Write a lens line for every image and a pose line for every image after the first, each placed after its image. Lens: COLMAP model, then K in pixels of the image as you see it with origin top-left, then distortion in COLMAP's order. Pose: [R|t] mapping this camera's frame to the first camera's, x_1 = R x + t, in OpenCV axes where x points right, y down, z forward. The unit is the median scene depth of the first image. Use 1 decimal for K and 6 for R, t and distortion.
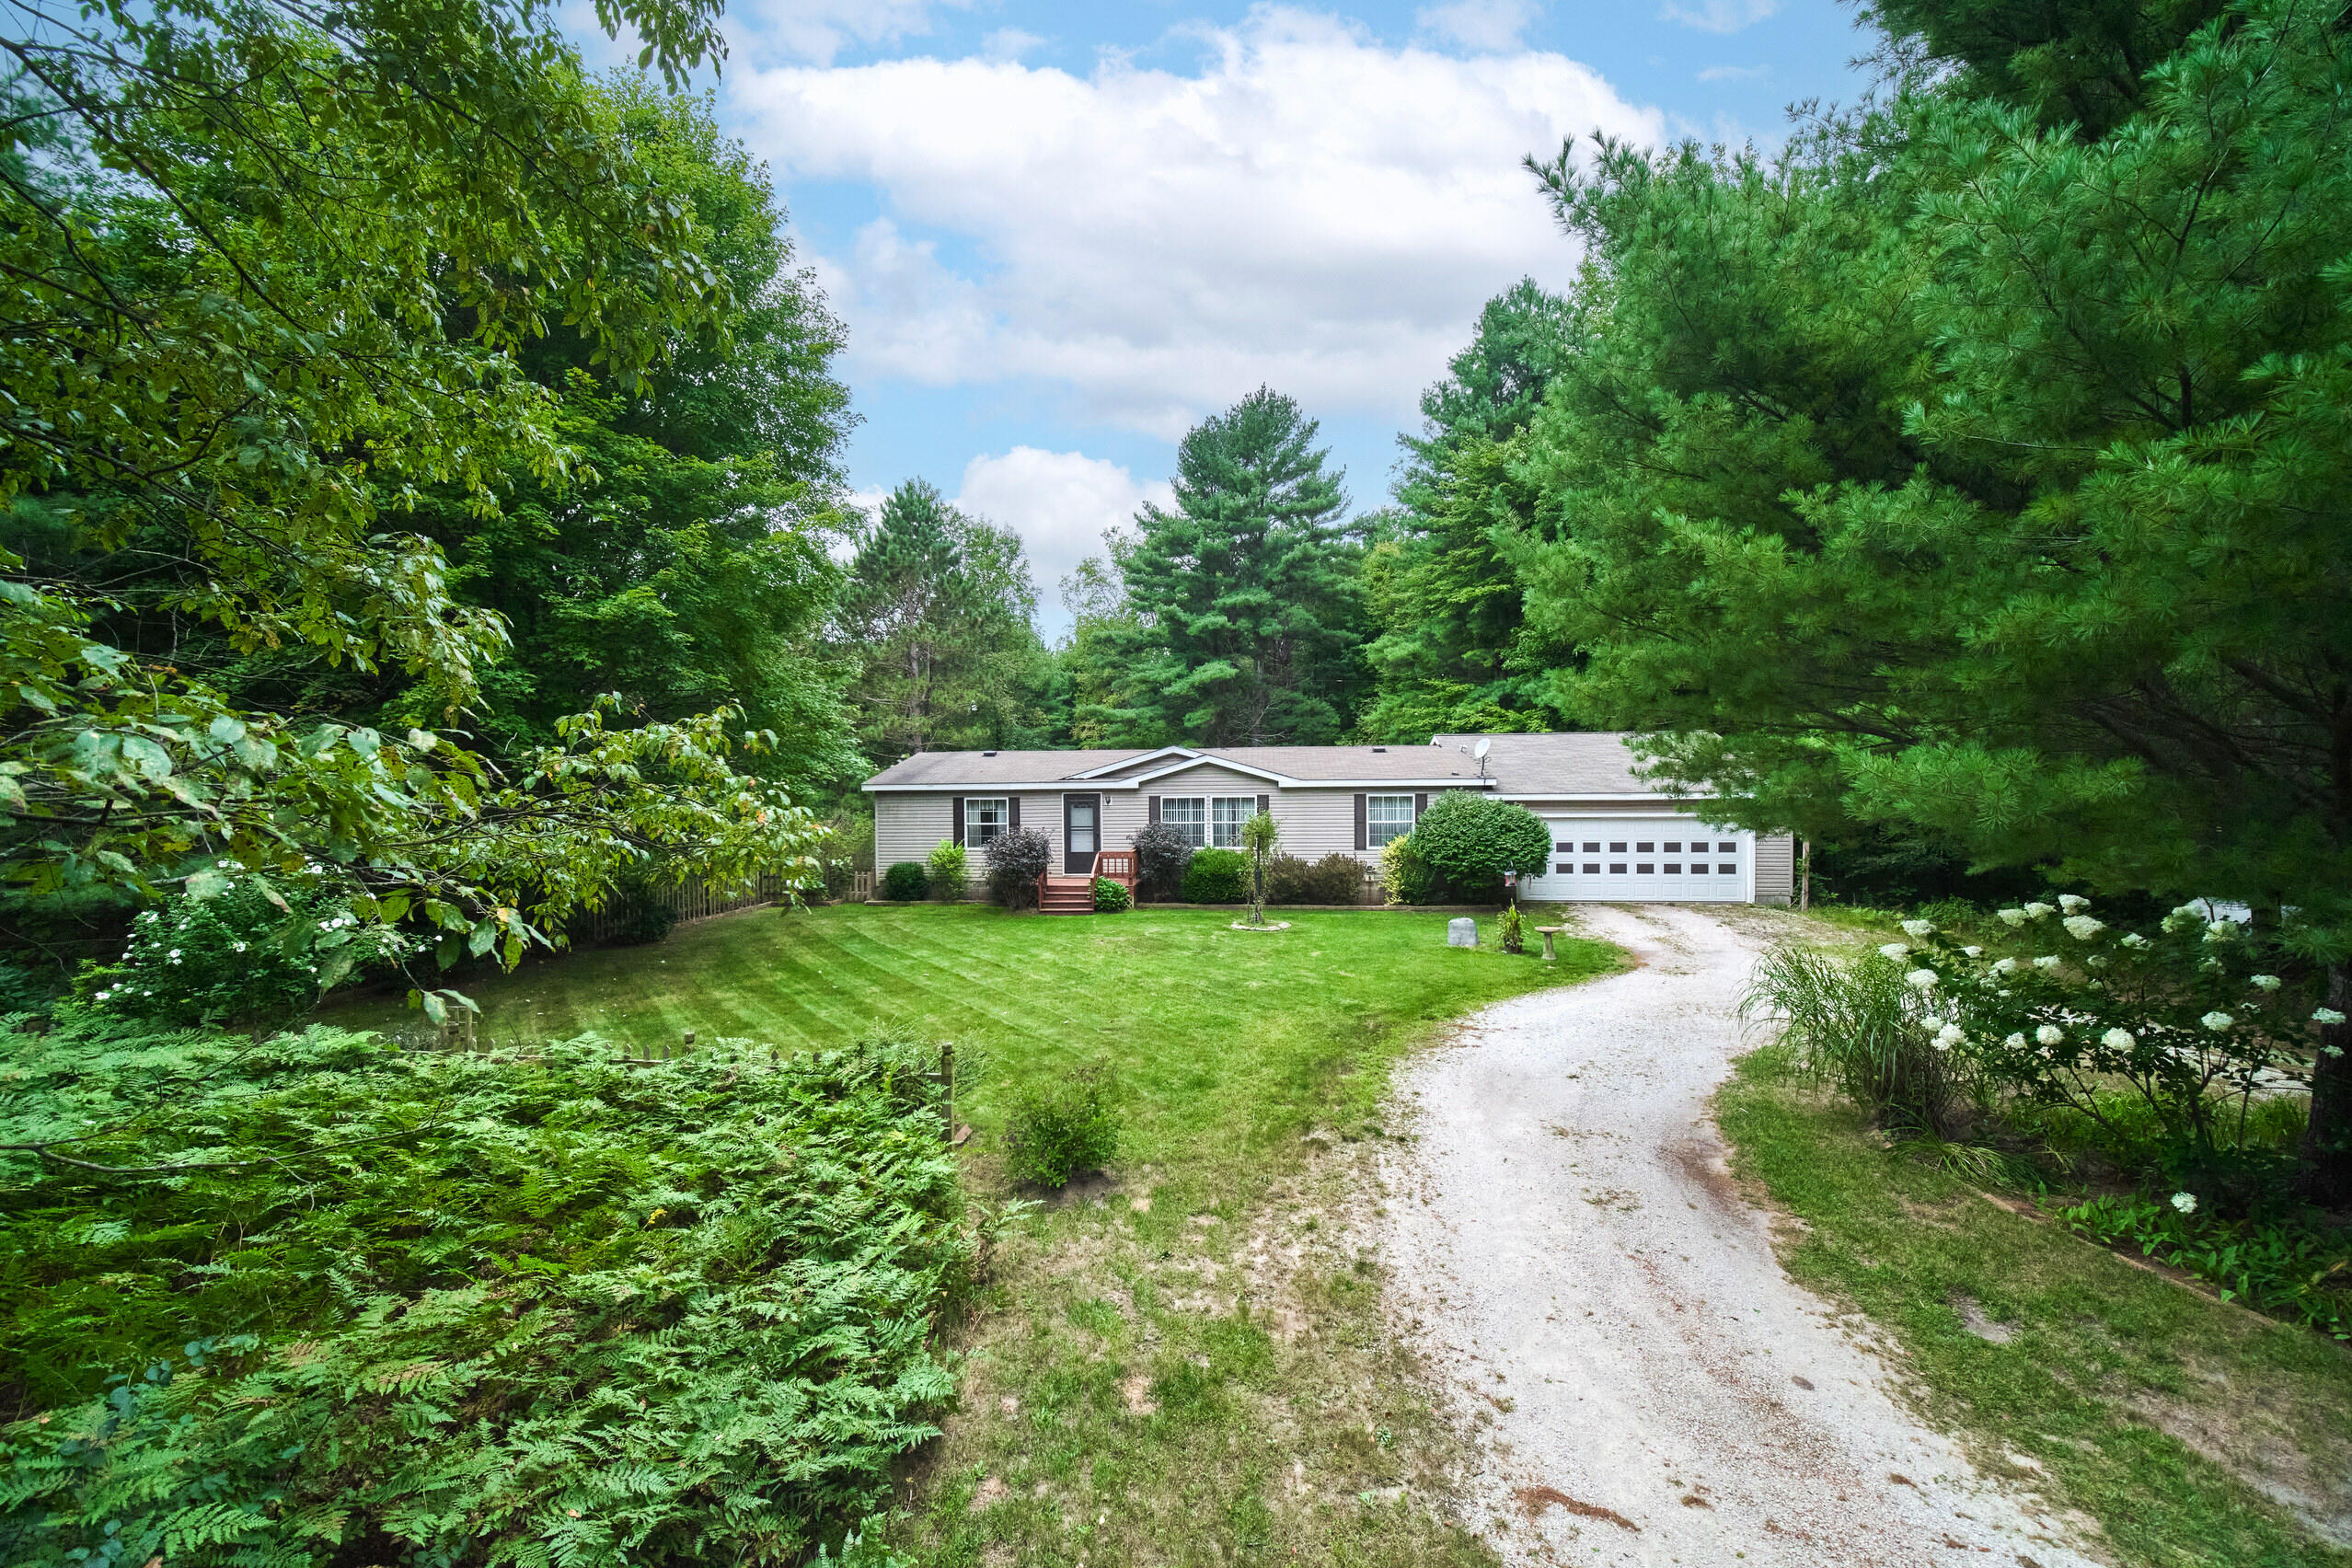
lens RADIAL K [[960.8, 0, 1182.6], [0, 960.8, 791.0], [0, 0, 1]] dist [0.000466, 0.000066]
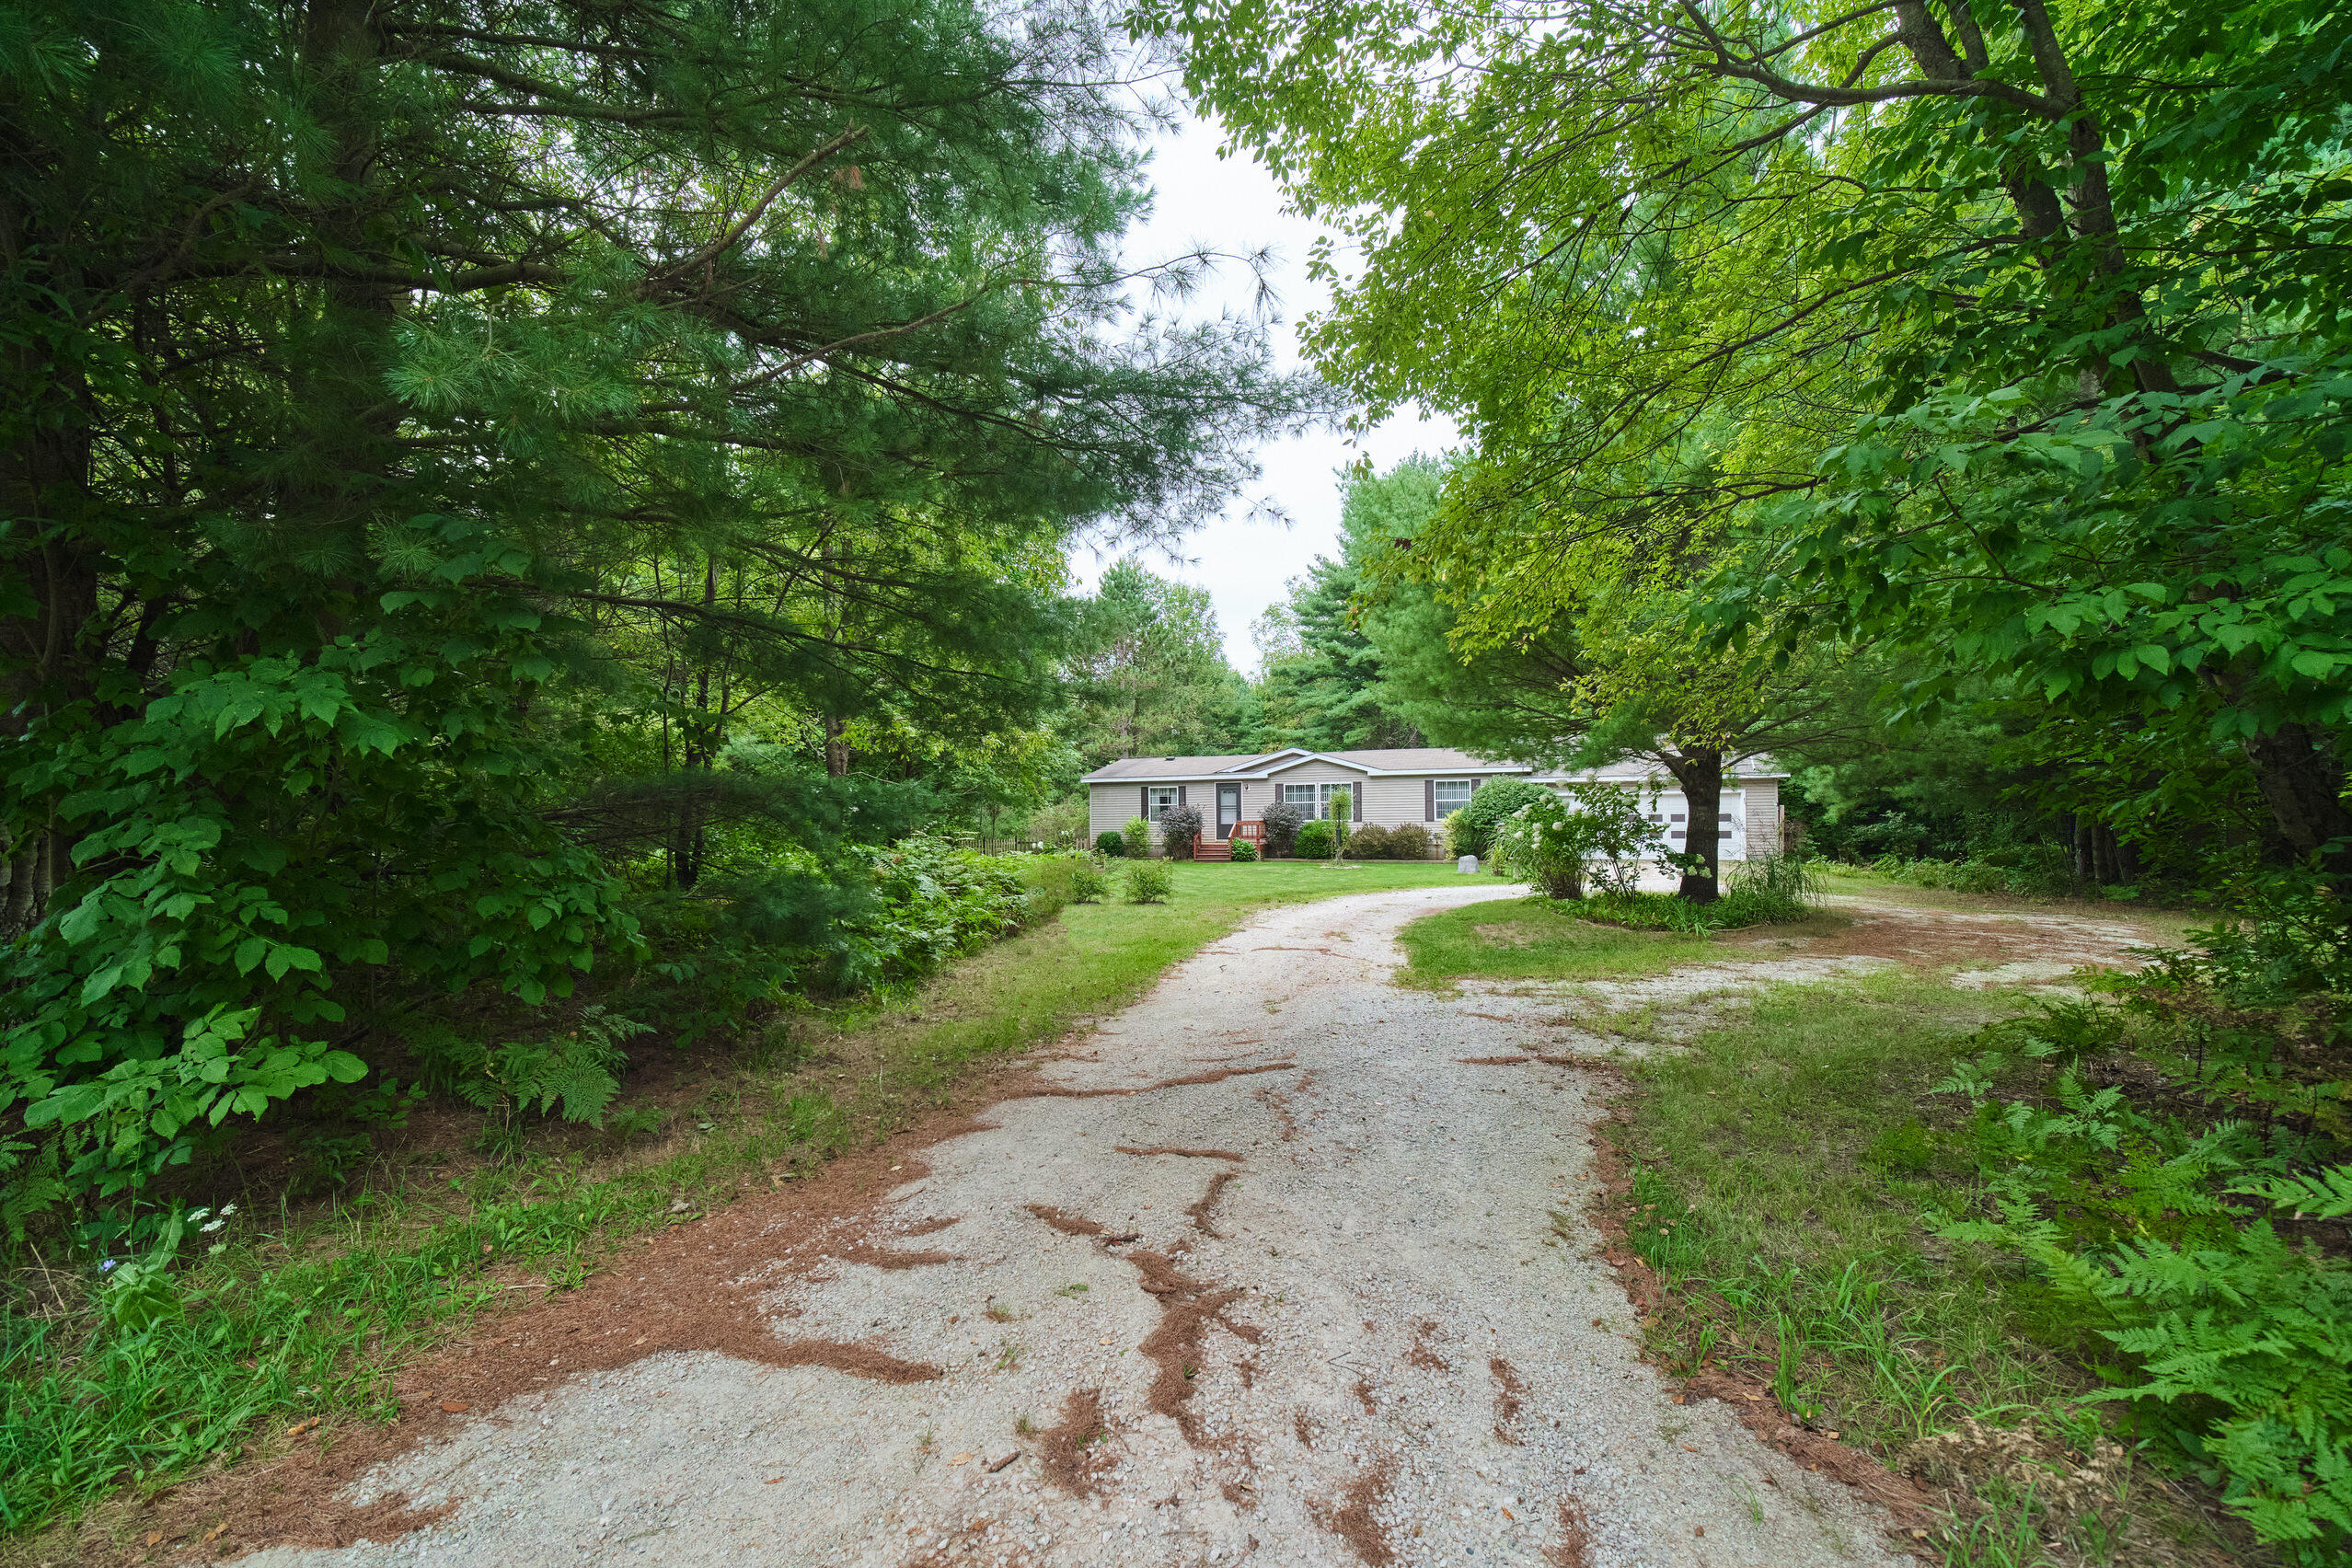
lens RADIAL K [[989.7, 0, 1166.8], [0, 989.7, 814.6], [0, 0, 1]] dist [0.000353, 0.000636]
pose [[0.968408, -0.002054, -0.249361, 0.171119], [-0.001584, 0.999895, -0.014390, 0.071292], [0.249365, 0.014330, 0.968304, -0.432598]]
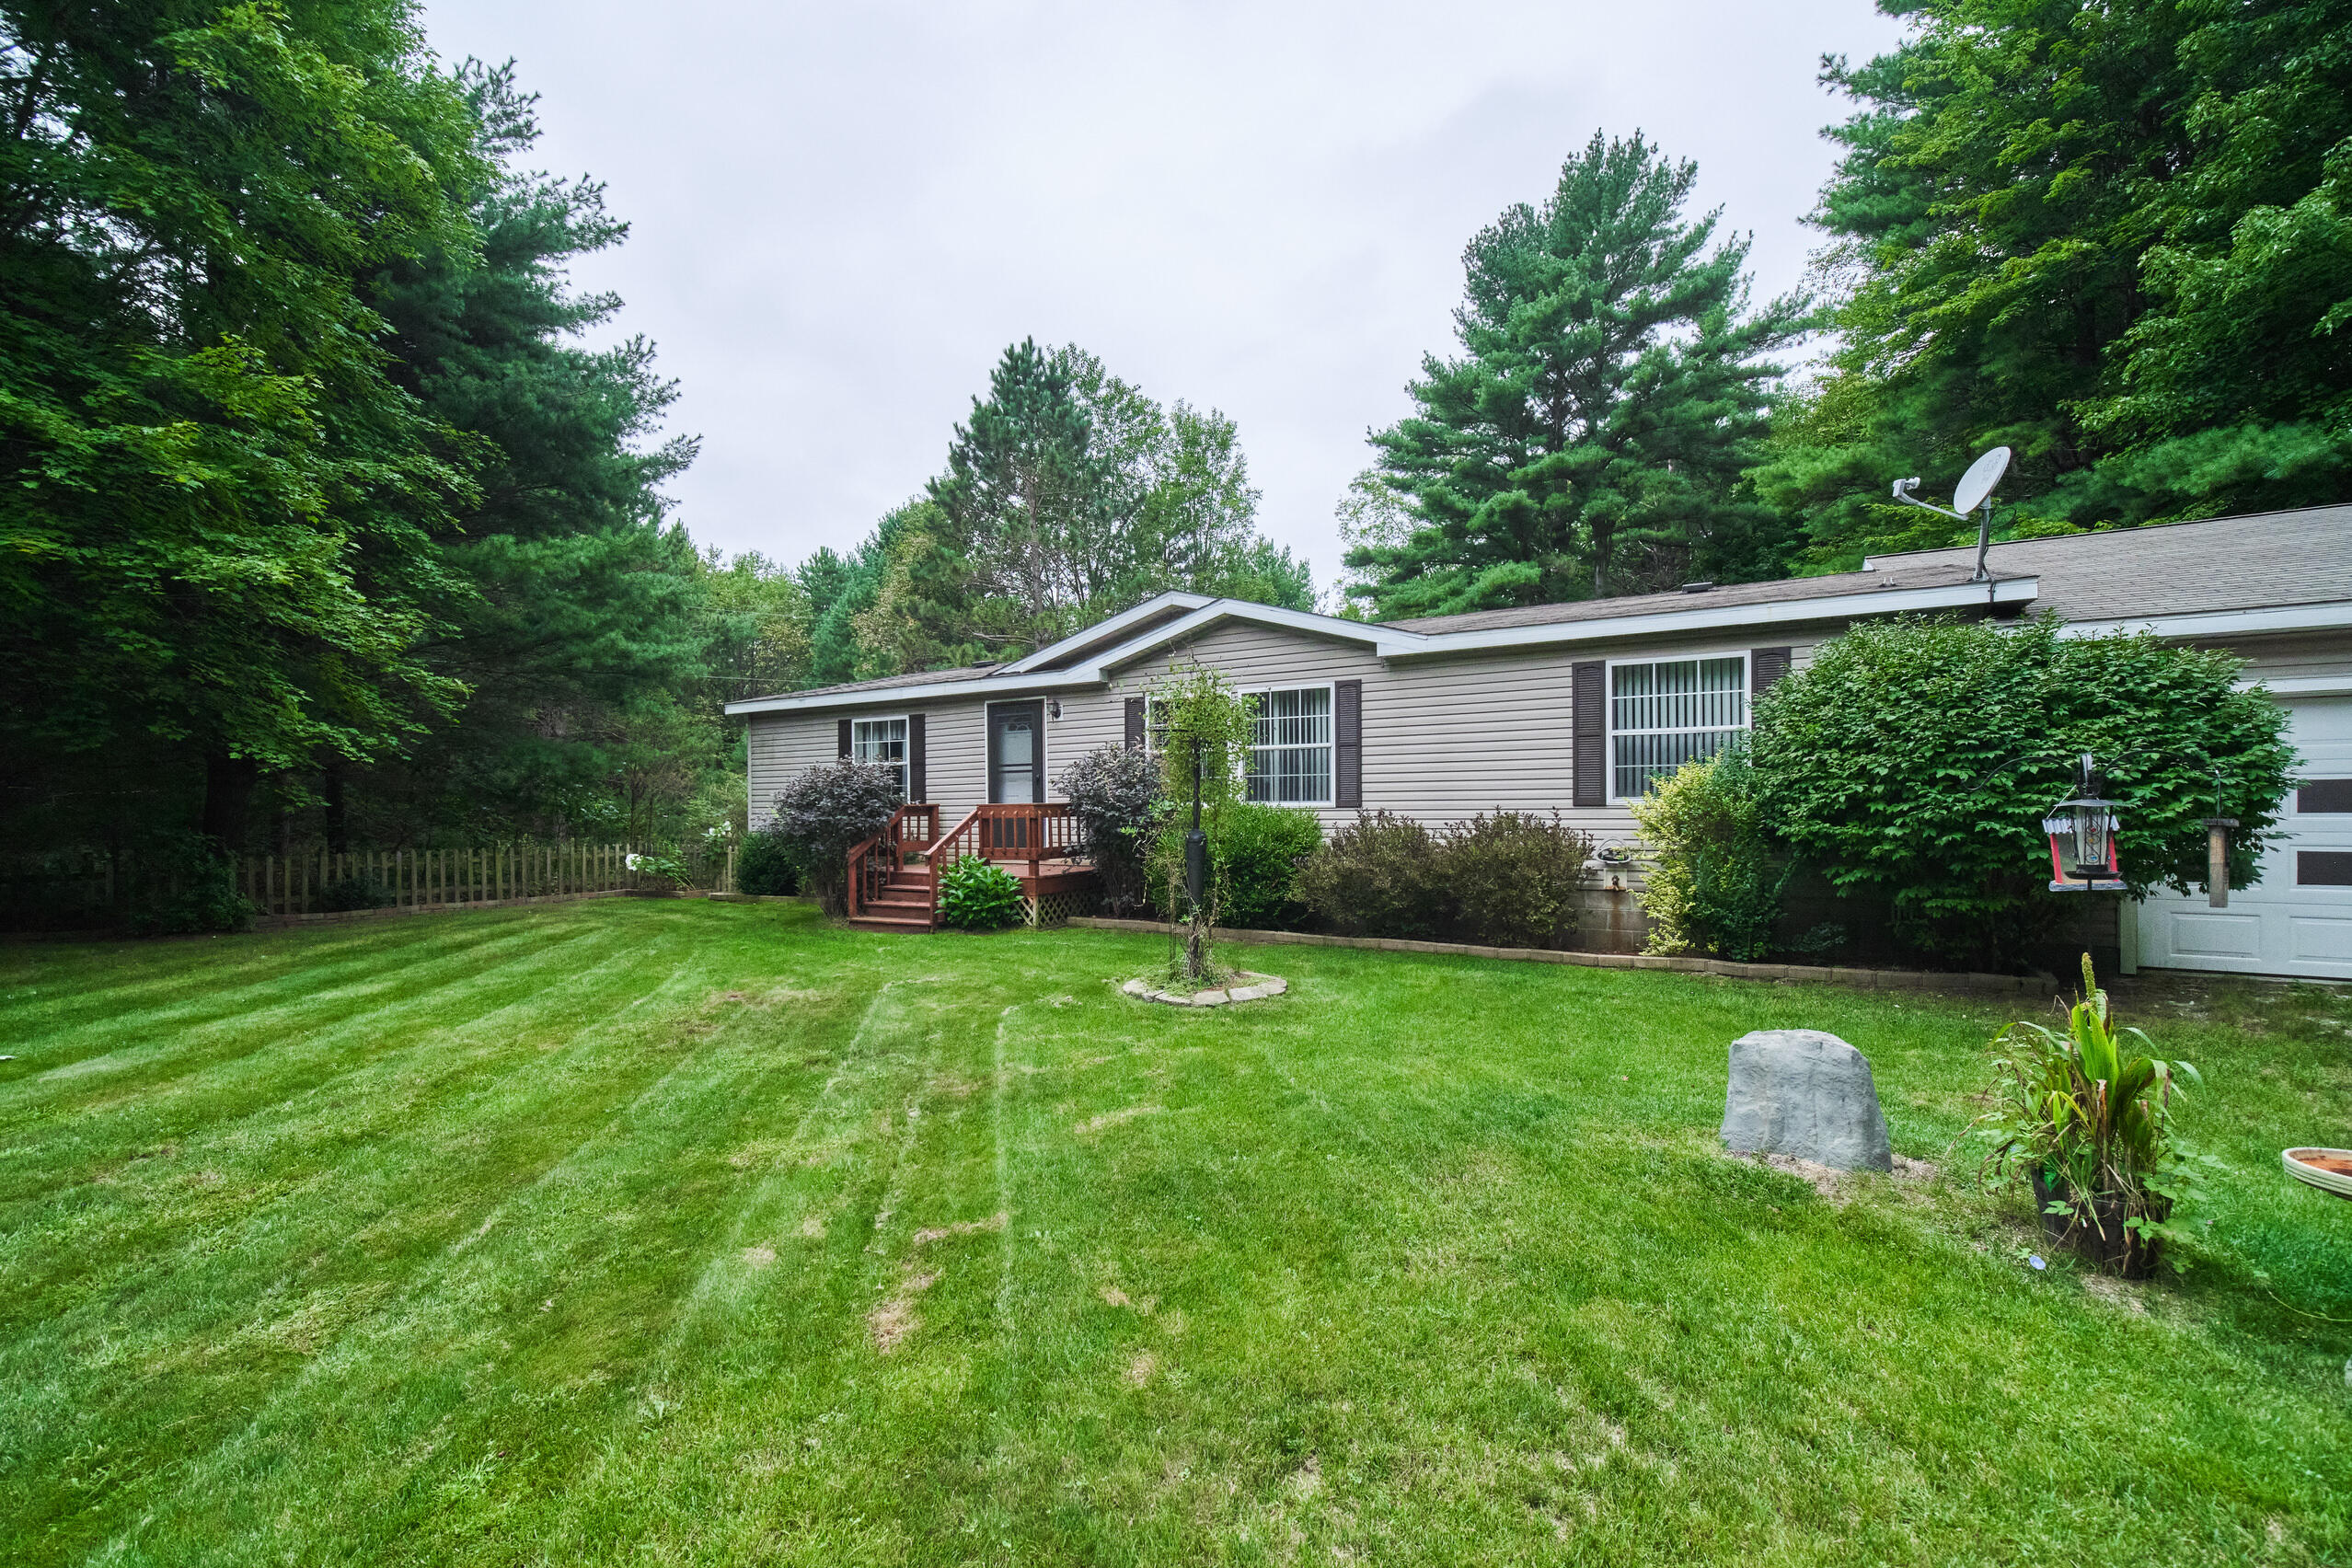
lens RADIAL K [[975.9, 0, 1181.1], [0, 975.9, 806.2], [0, 0, 1]] dist [0.001222, -0.000032]
pose [[0.908161, 0.001611, -0.418618, 0.196747], [-0.006519, 0.999926, -0.010294, 0.064948], [0.418570, 0.012078, 0.908104, 0.566900]]
